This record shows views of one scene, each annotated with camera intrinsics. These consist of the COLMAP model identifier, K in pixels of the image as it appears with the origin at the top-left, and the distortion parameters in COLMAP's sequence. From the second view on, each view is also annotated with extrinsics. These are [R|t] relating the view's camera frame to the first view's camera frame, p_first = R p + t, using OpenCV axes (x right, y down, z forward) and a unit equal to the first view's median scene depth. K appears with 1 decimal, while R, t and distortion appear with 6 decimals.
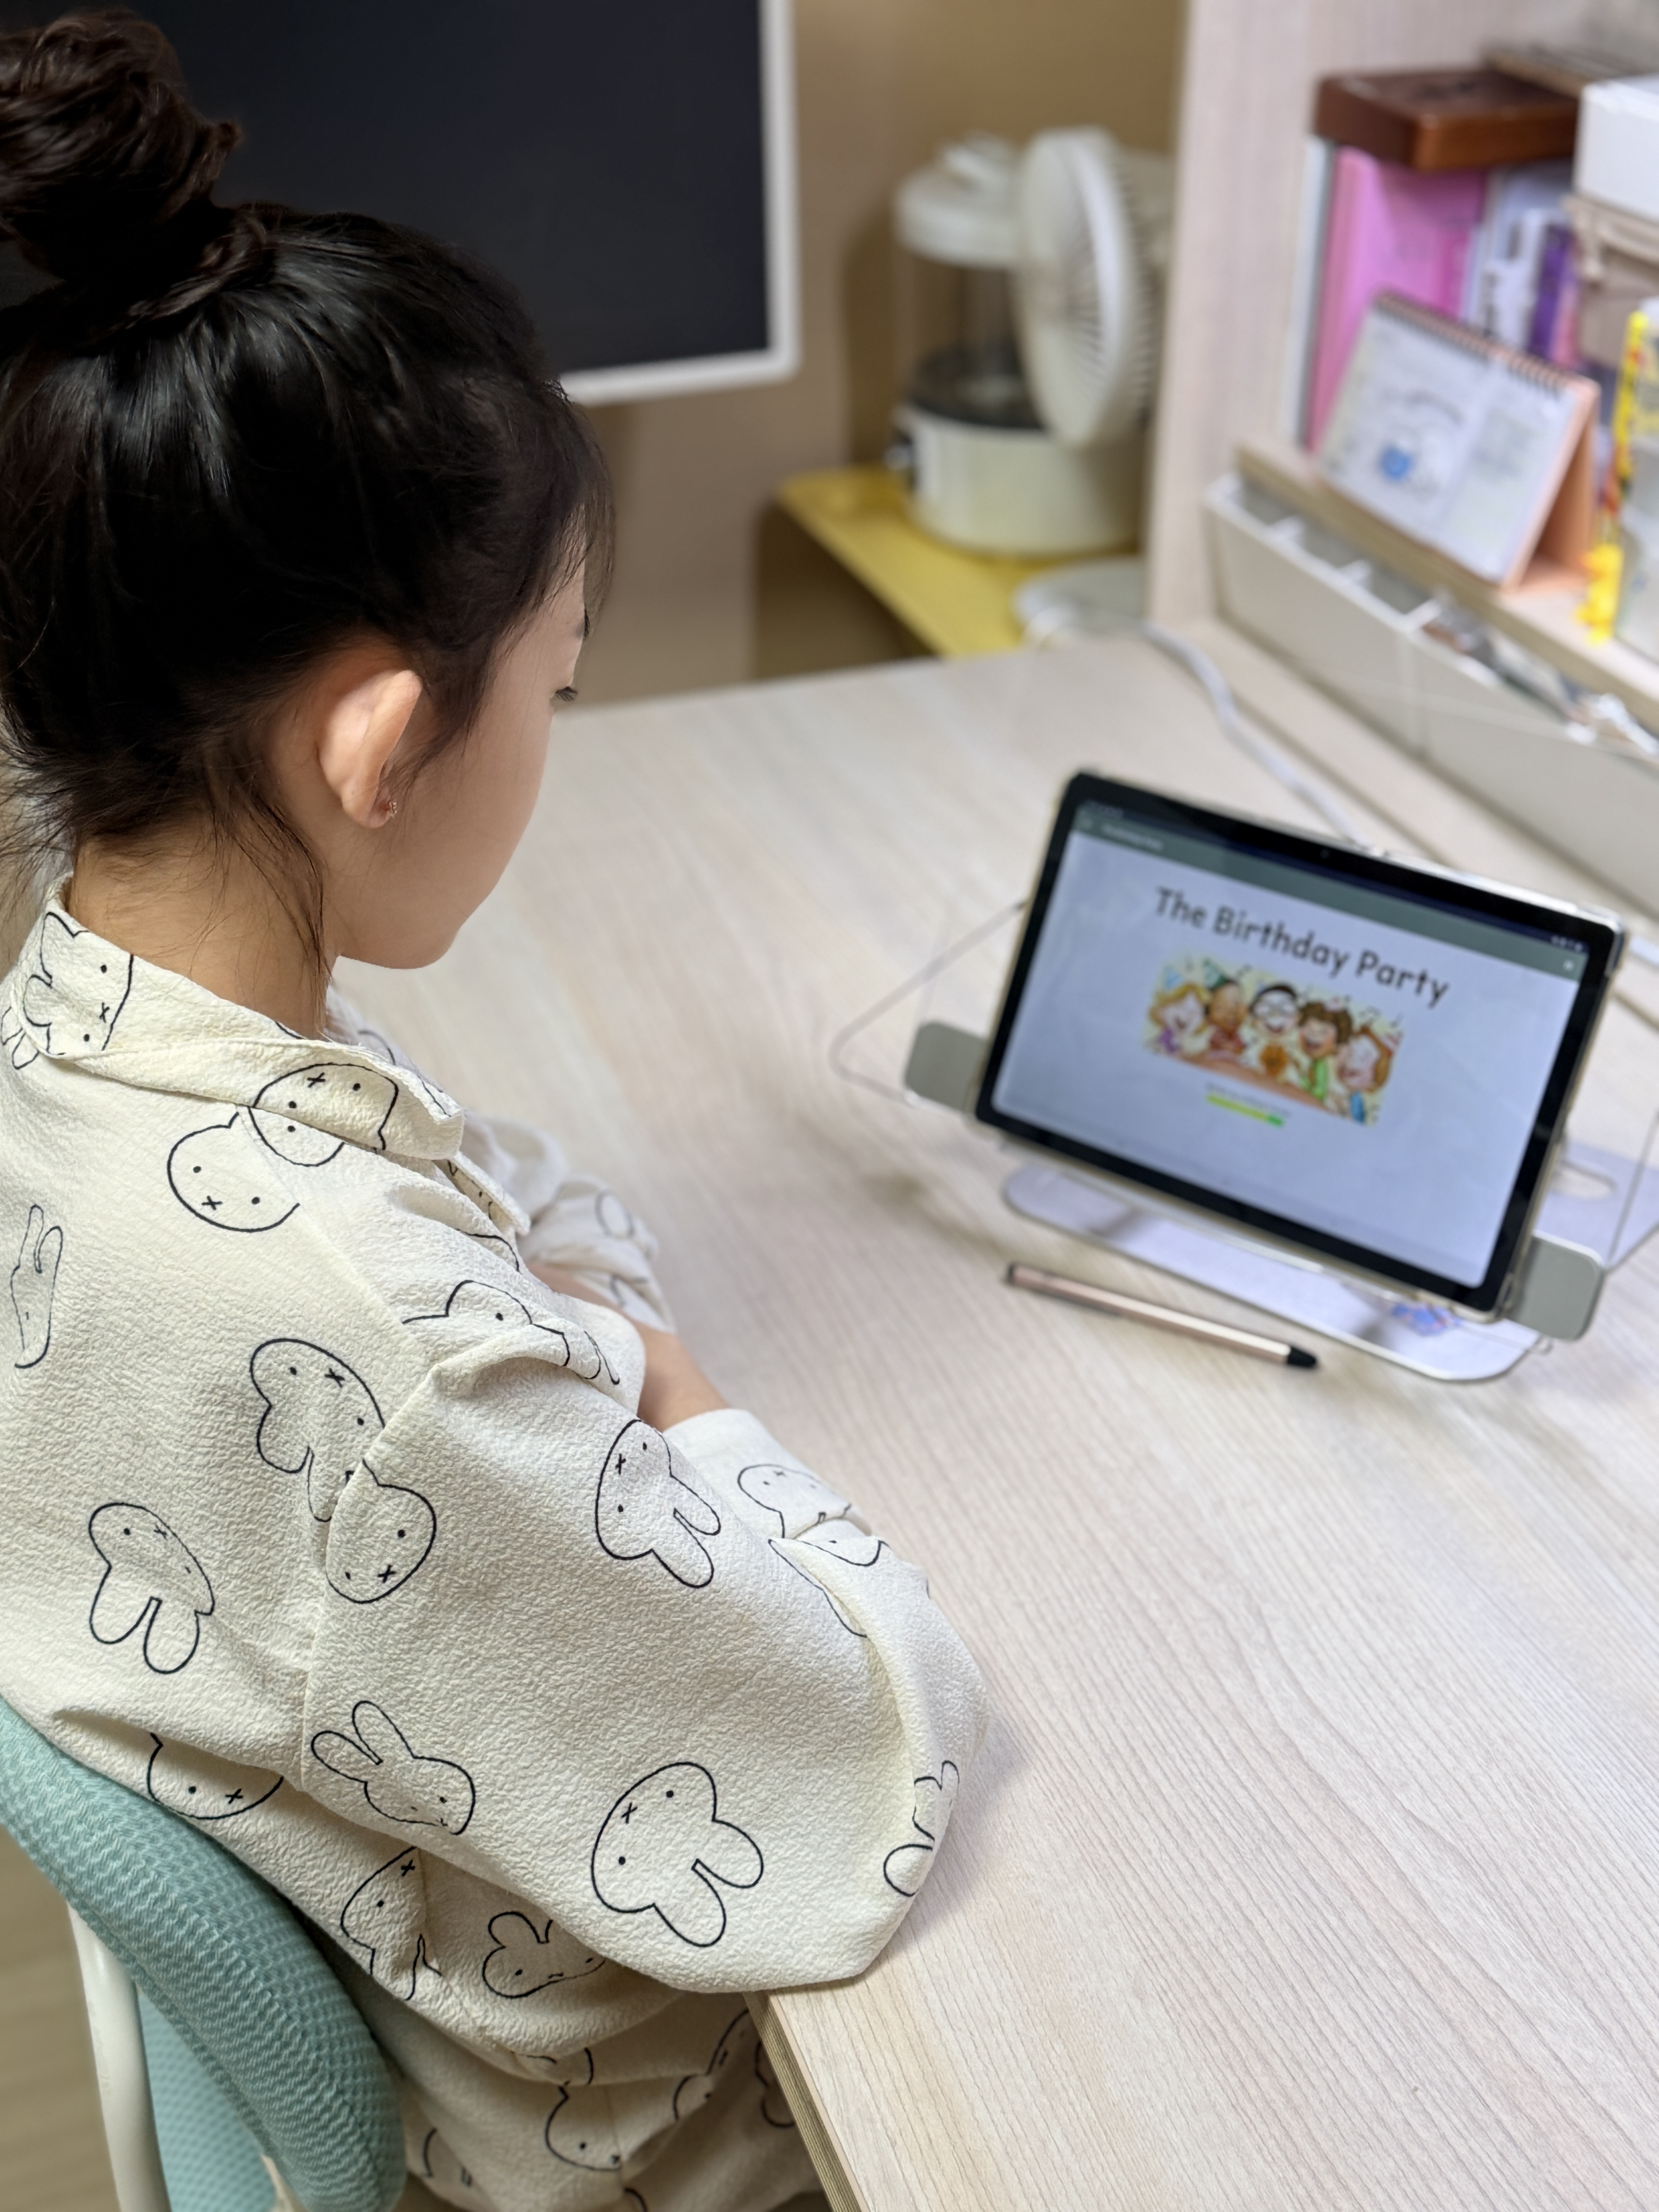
lens RADIAL K [[2770.4, 0, 829.5], [0, 2770.4, 1106.0], [0, 0, 1]] dist [0.098425, -0.067856]
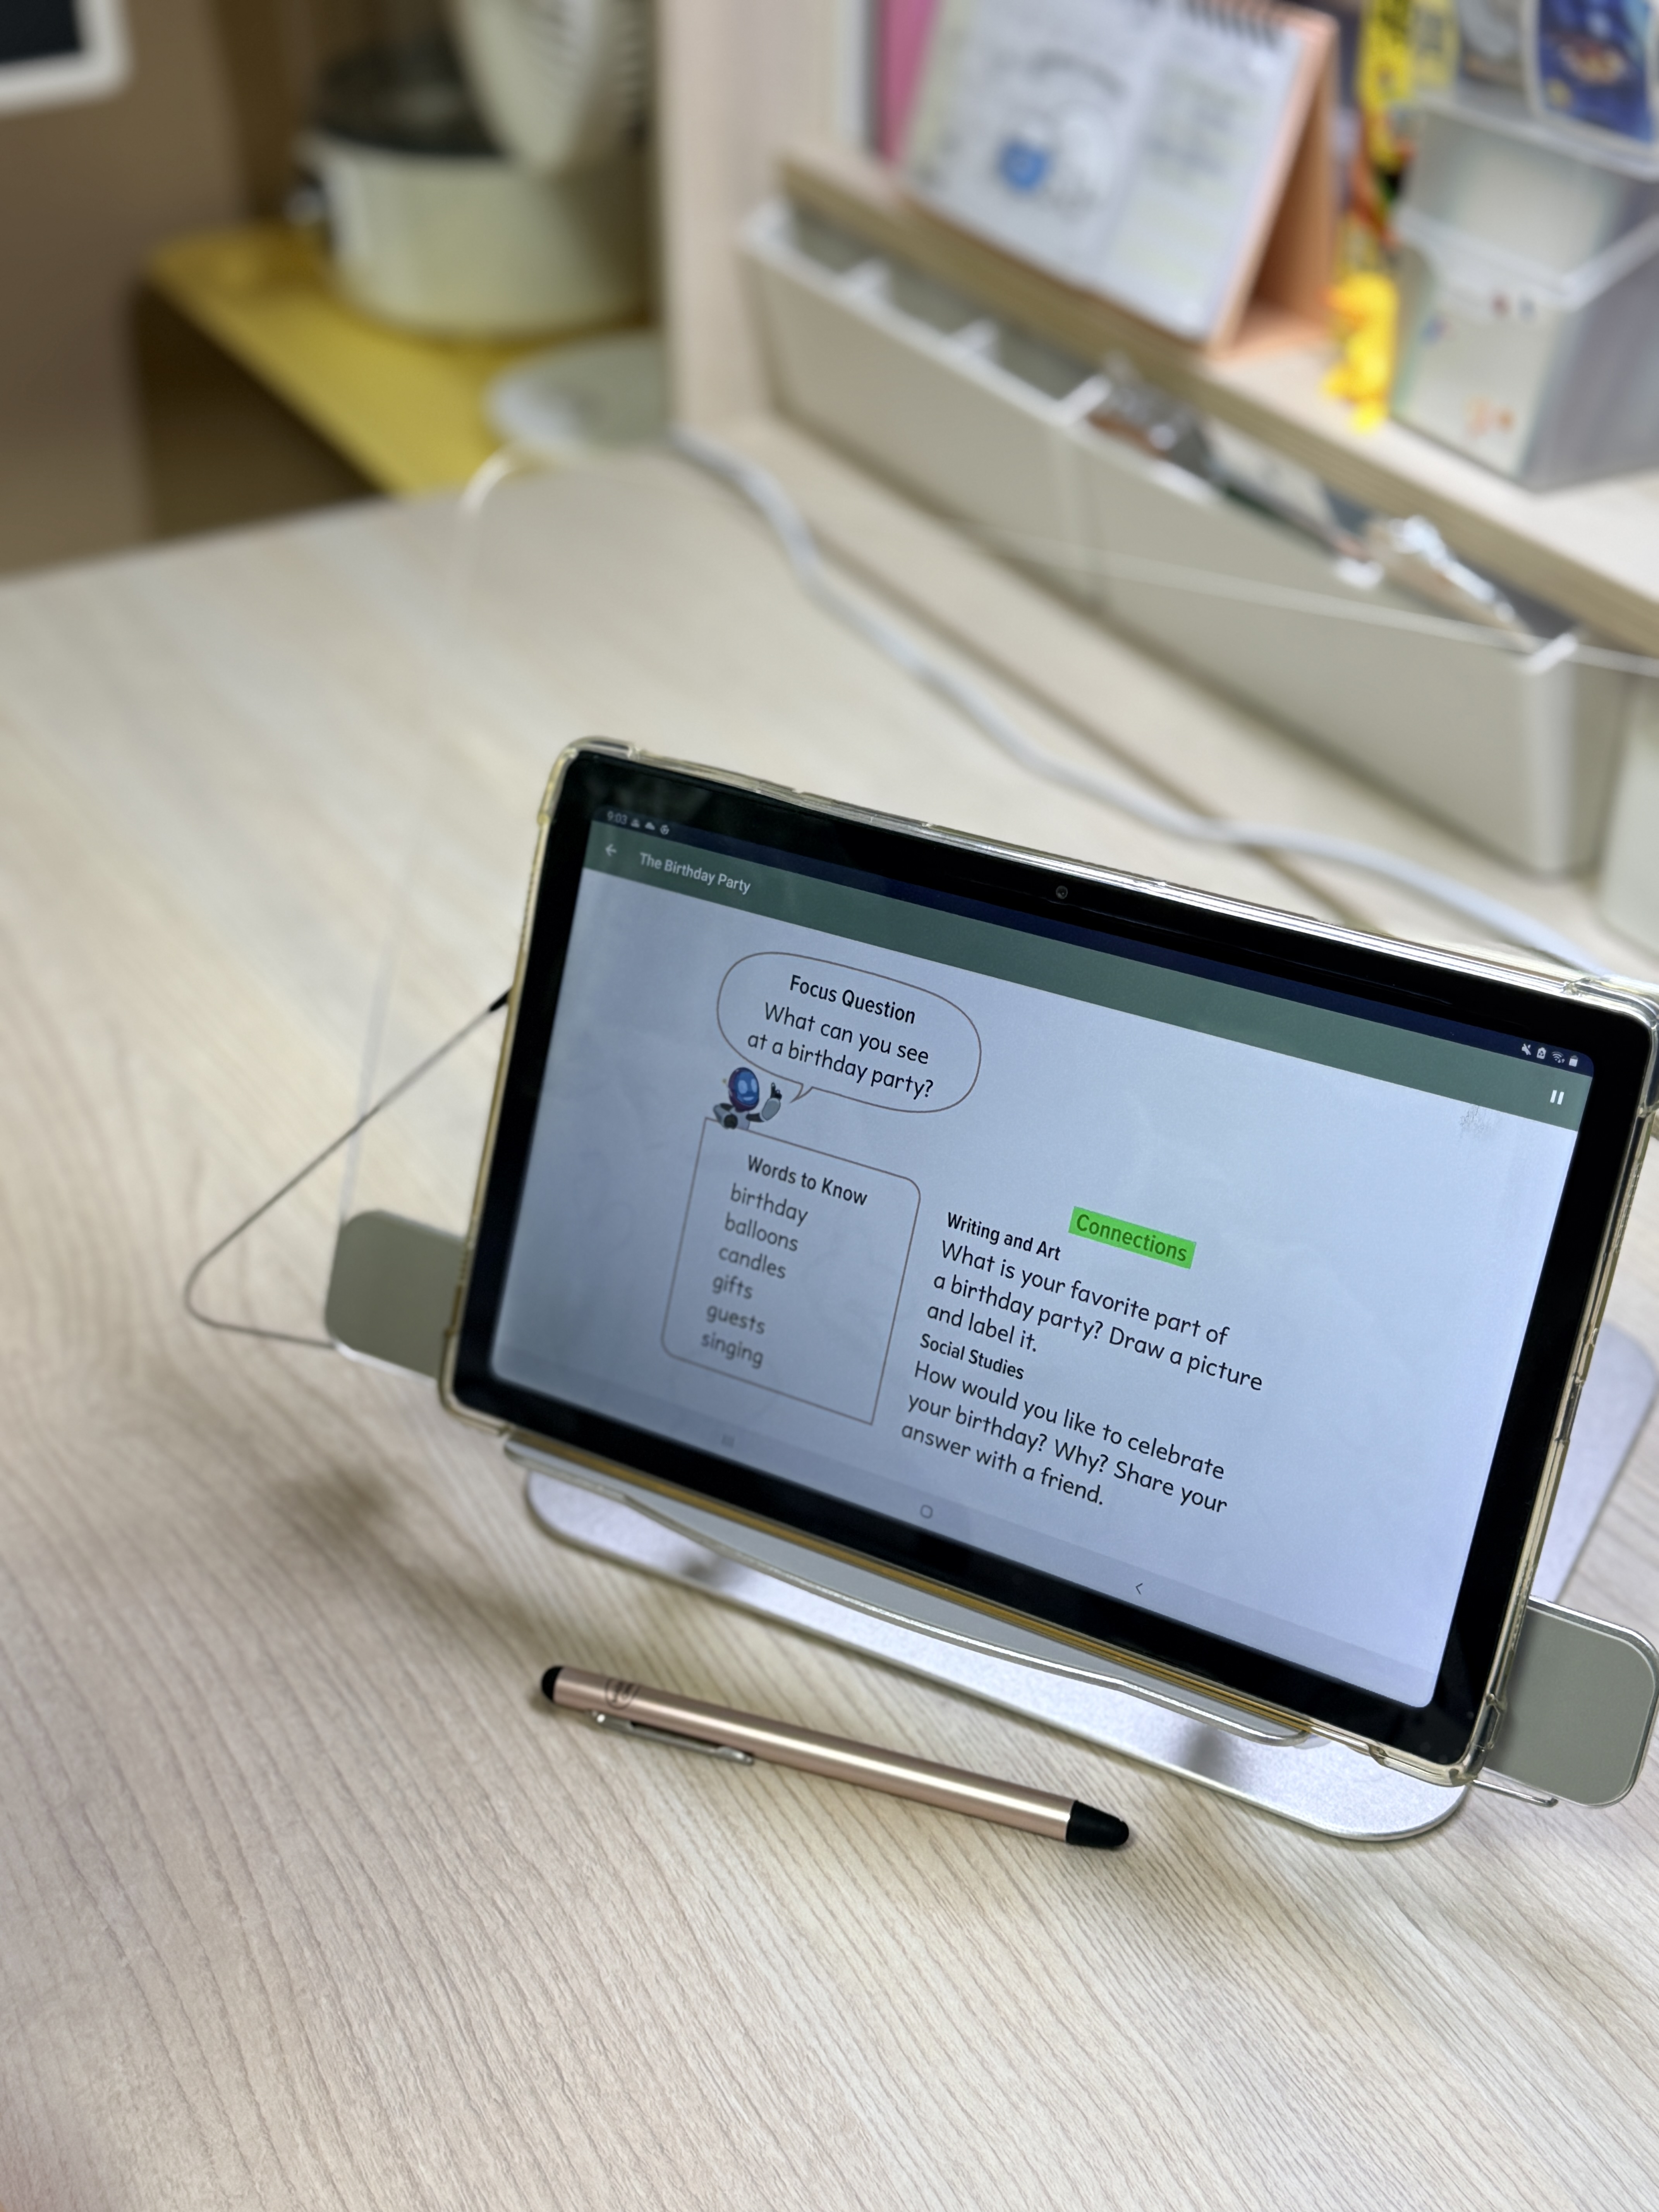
lens RADIAL K [[2770.4, 0, 829.5], [0, 2770.4, 1106.0], [0, 0, 1]] dist [0.098425, -0.067856]
pose [[0.983931, -0.102441, 0.146238, 0.041442], [0.090906, 0.992352, 0.083507, -0.075223], [-0.153674, -0.068871, 0.985719, 0.370621]]
